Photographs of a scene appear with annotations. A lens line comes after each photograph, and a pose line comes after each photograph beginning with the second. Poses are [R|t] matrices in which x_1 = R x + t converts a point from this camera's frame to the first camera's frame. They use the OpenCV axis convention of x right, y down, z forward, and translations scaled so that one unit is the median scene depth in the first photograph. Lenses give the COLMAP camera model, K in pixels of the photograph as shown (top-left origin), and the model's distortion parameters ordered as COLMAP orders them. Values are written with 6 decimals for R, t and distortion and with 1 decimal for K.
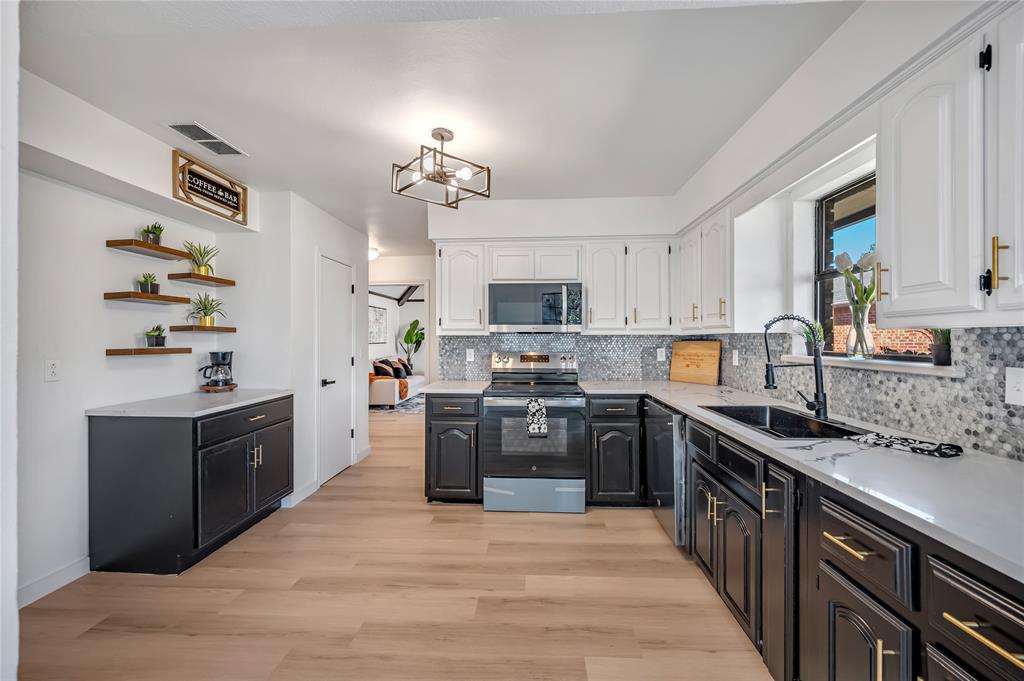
lens RADIAL K [[409.0, 0, 517.6], [0, 409.0, 336.8], [0, 0, 1]] dist [-0.000042, -0.000094]
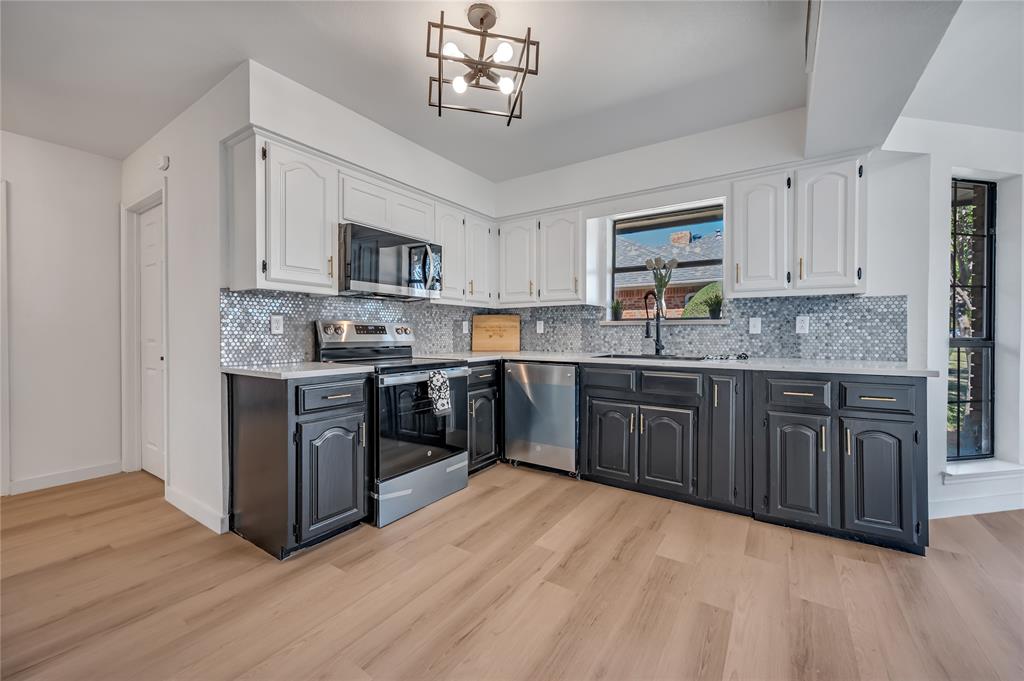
lens RADIAL K [[409.0, 0, 517.6], [0, 409.0, 336.8], [0, 0, 1]] dist [-0.000042, -0.000094]
pose [[0.501670, -0.004958, 0.865045, -0.652761], [-0.003271, 0.999966, 0.007629, 0.077166], [-0.865053, -0.006657, 0.501636, 0.448363]]
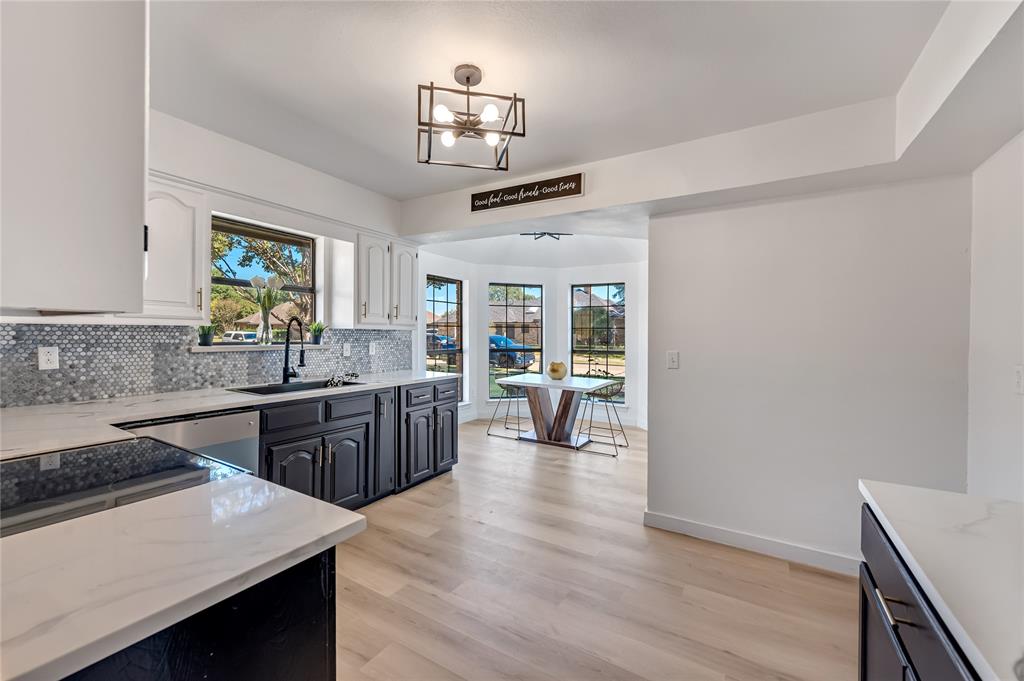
lens RADIAL K [[409.0, 0, 517.6], [0, 409.0, 336.8], [0, 0, 1]] dist [-0.000042, -0.000094]
pose [[-0.884827, -0.008596, 0.465839, -0.515077], [-0.008863, 0.999959, 0.001617, 0.007627], [-0.465834, -0.002698, -0.884868, 1.327793]]
